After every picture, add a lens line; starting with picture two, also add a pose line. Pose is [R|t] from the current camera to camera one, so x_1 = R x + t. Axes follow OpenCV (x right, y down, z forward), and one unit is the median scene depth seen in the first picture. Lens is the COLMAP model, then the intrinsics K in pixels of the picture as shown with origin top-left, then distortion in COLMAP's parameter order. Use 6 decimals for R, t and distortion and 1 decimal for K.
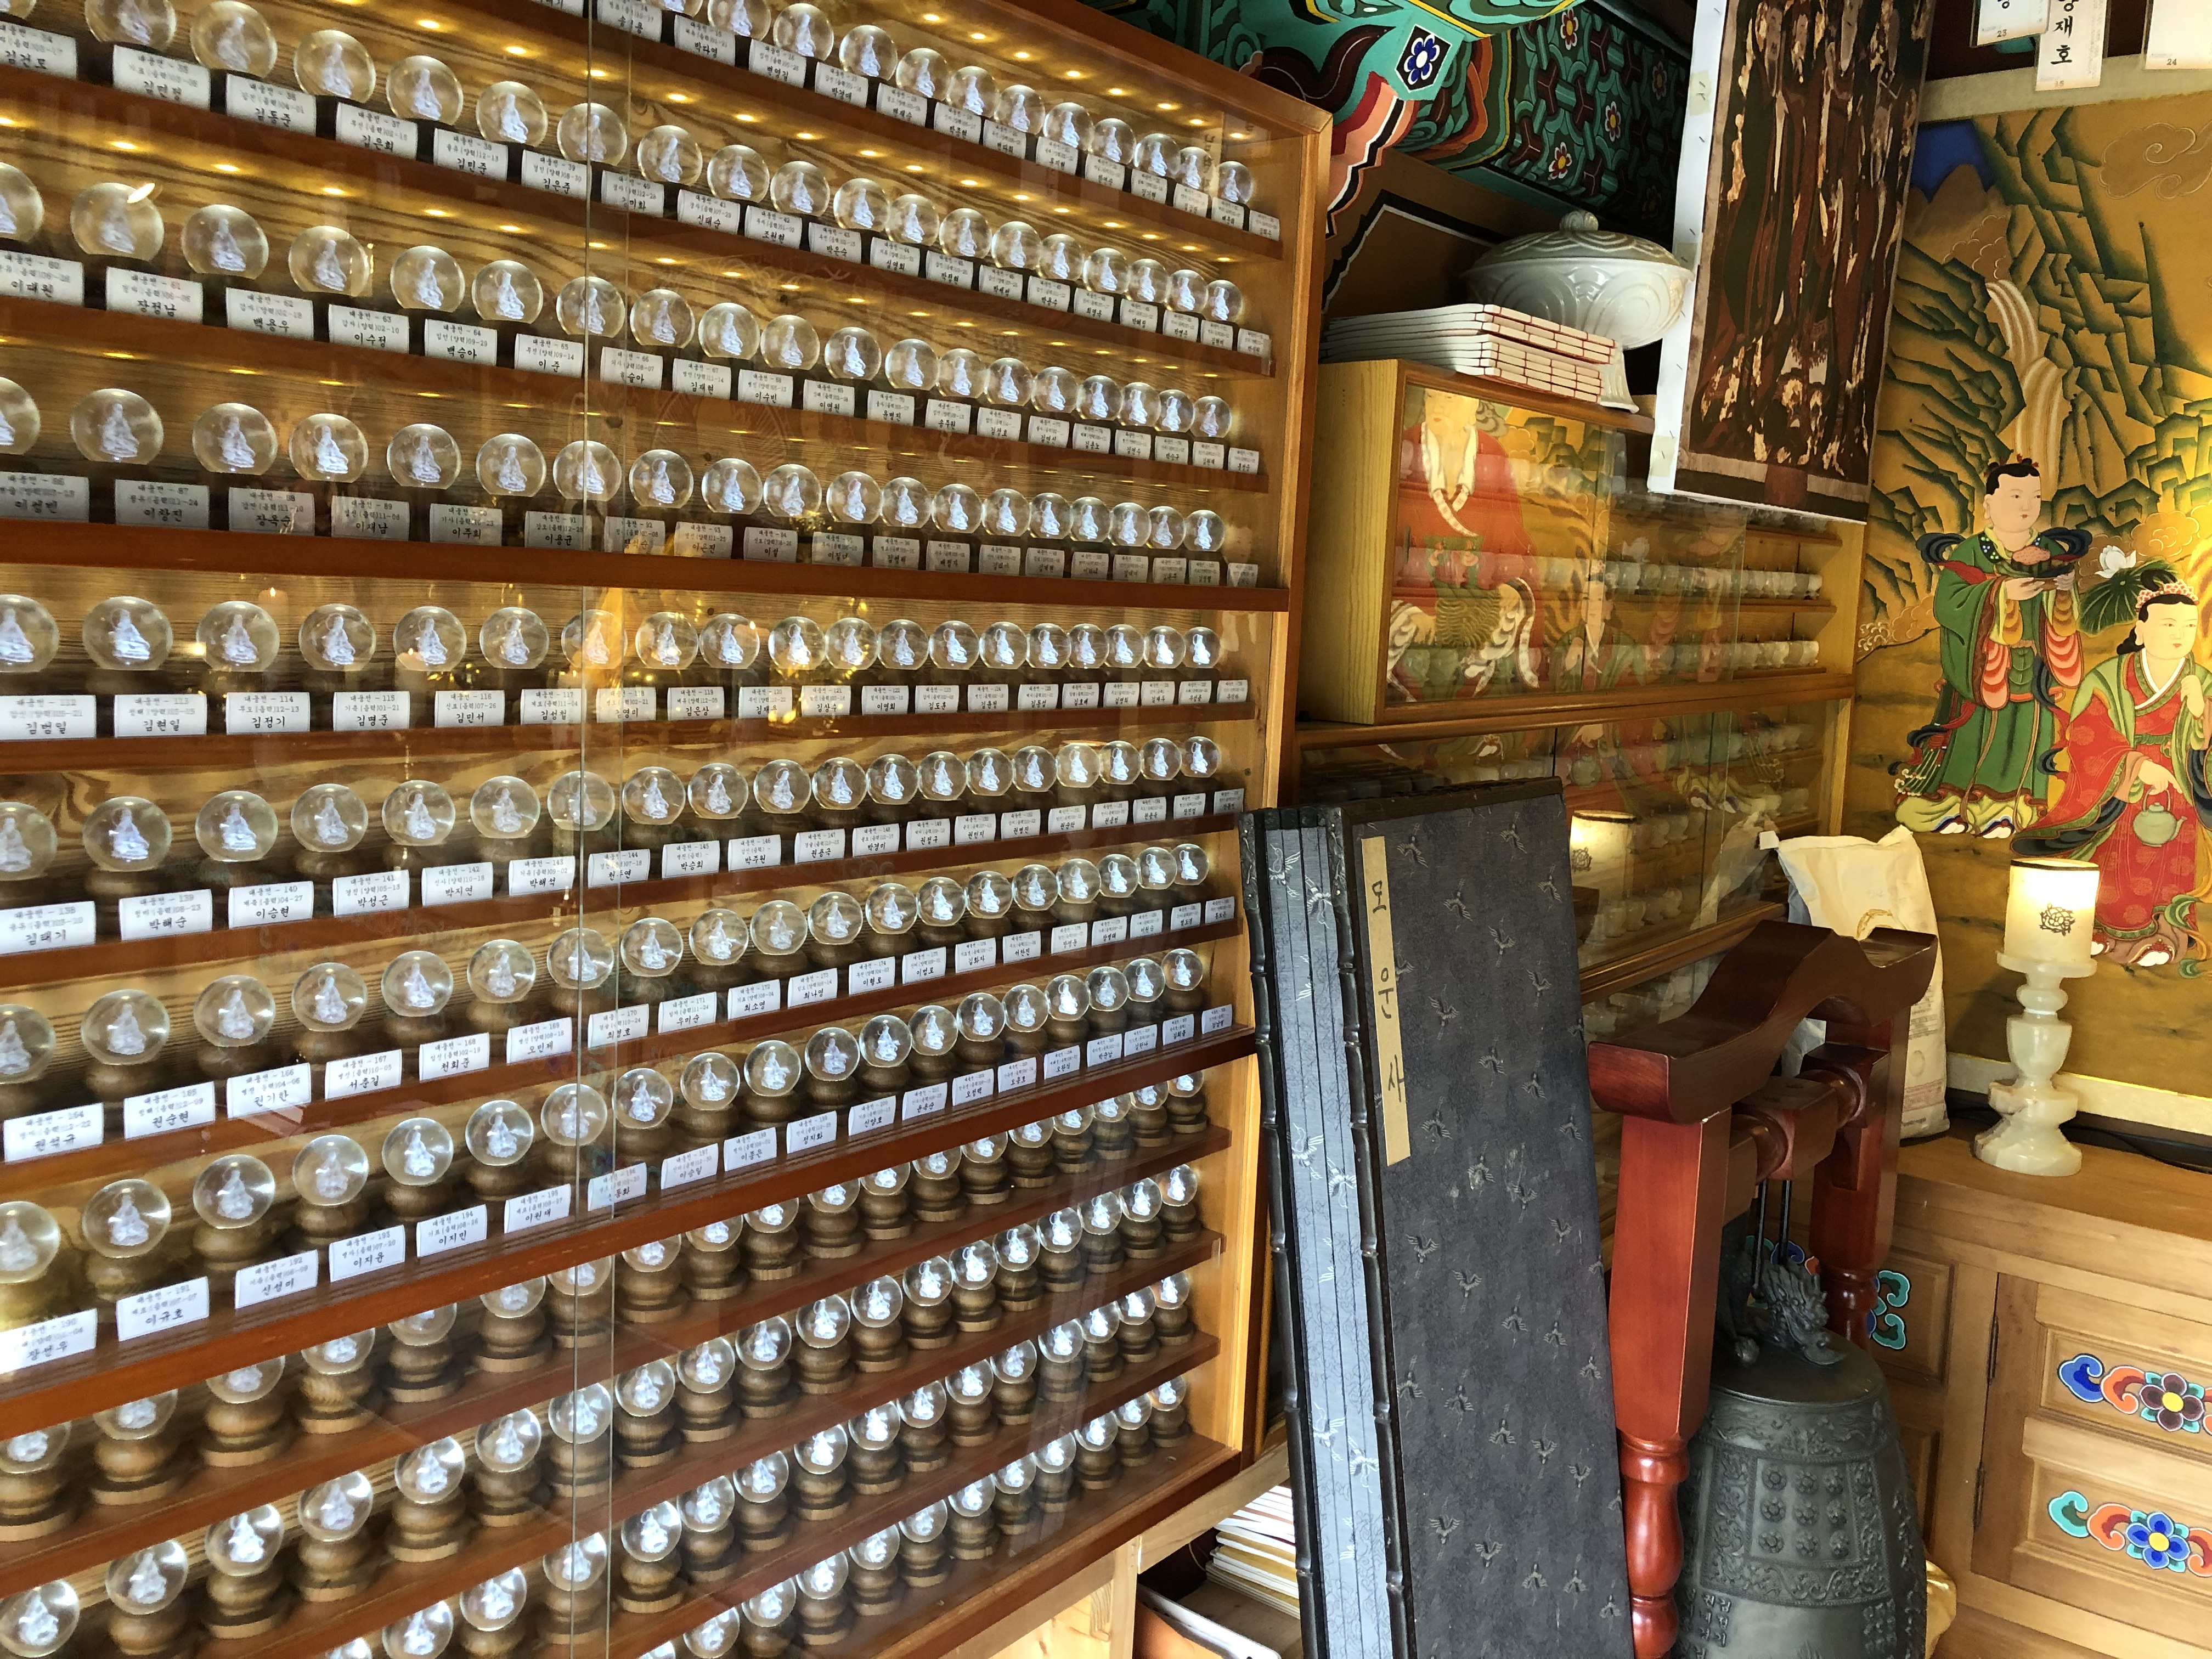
lens RADIAL K [[1824.2, 0, 1065.4], [0, 1824.2, 805.4], [0, 0, 1]] dist [0.044829, -0.043197]
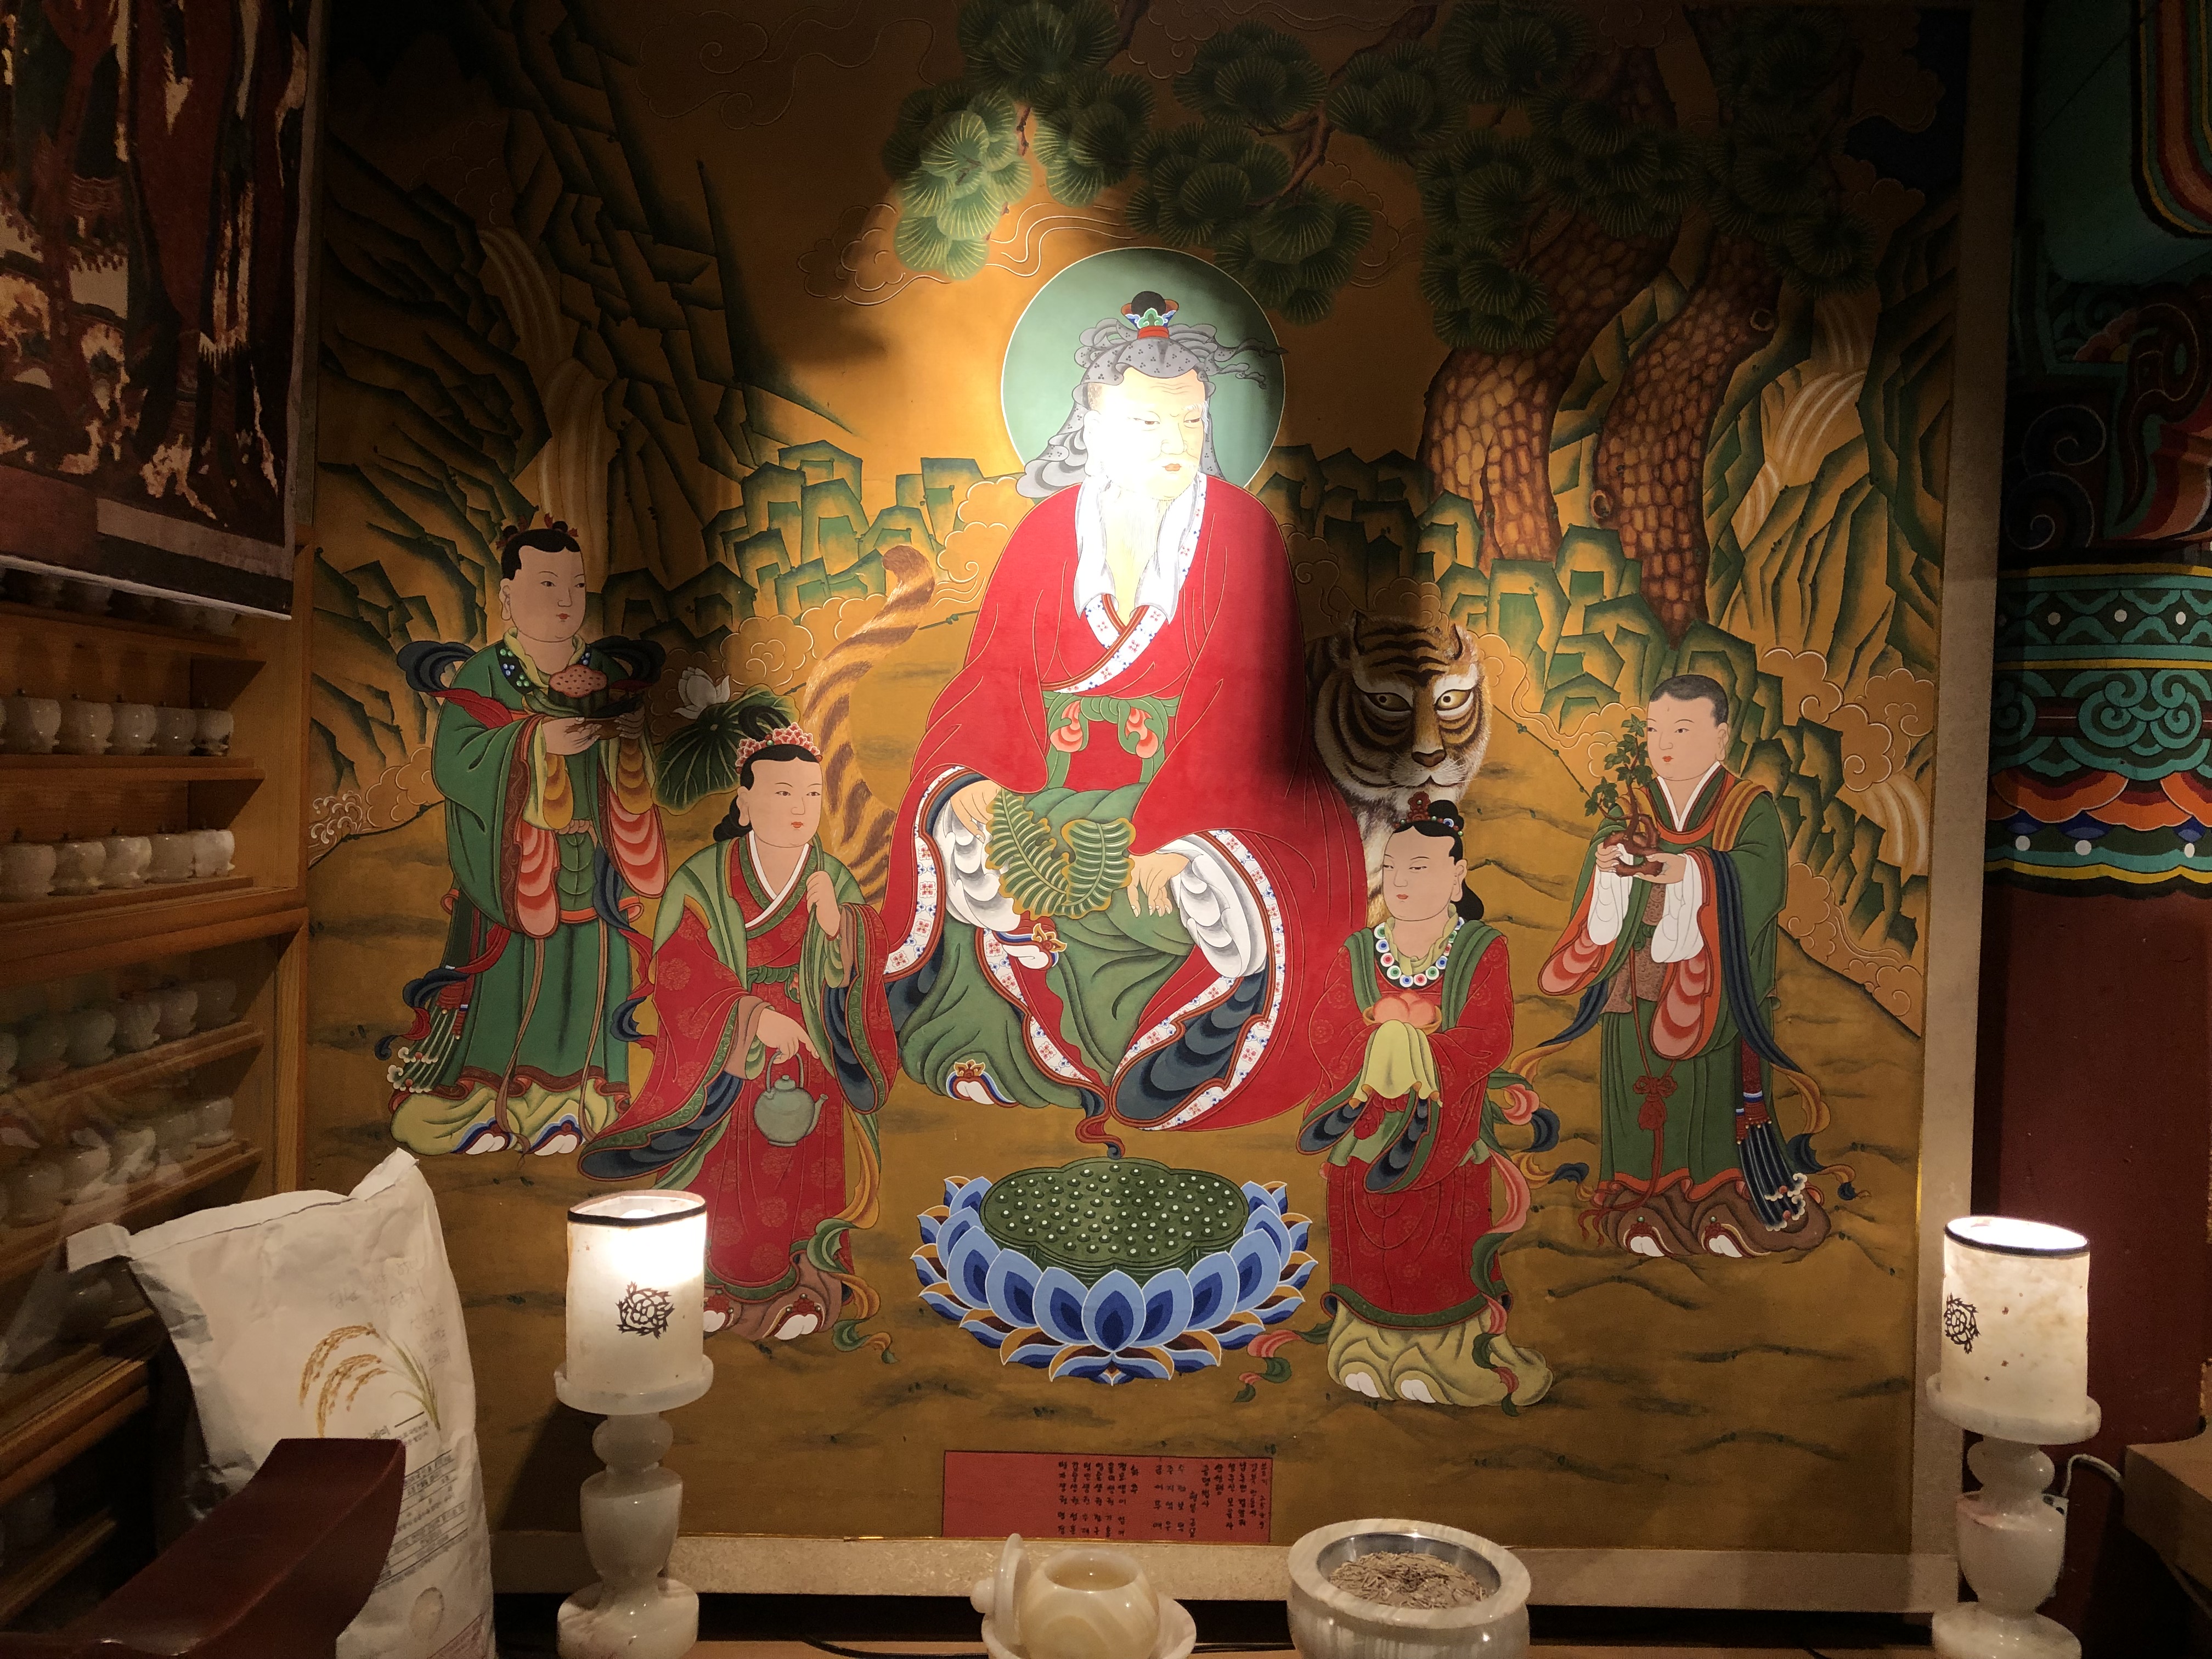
lens RADIAL K [[1824.2, 0, 1119.1], [0, 1824.2, 808.1], [0, 0, 1]] dist [0.044829, -0.043197]
pose [[0.763542, -0.025880, 0.645240, 0.272175], [0.076392, 0.995800, -0.050457, -0.050605], [-0.641224, 0.087817, 0.762312, 0.432715]]
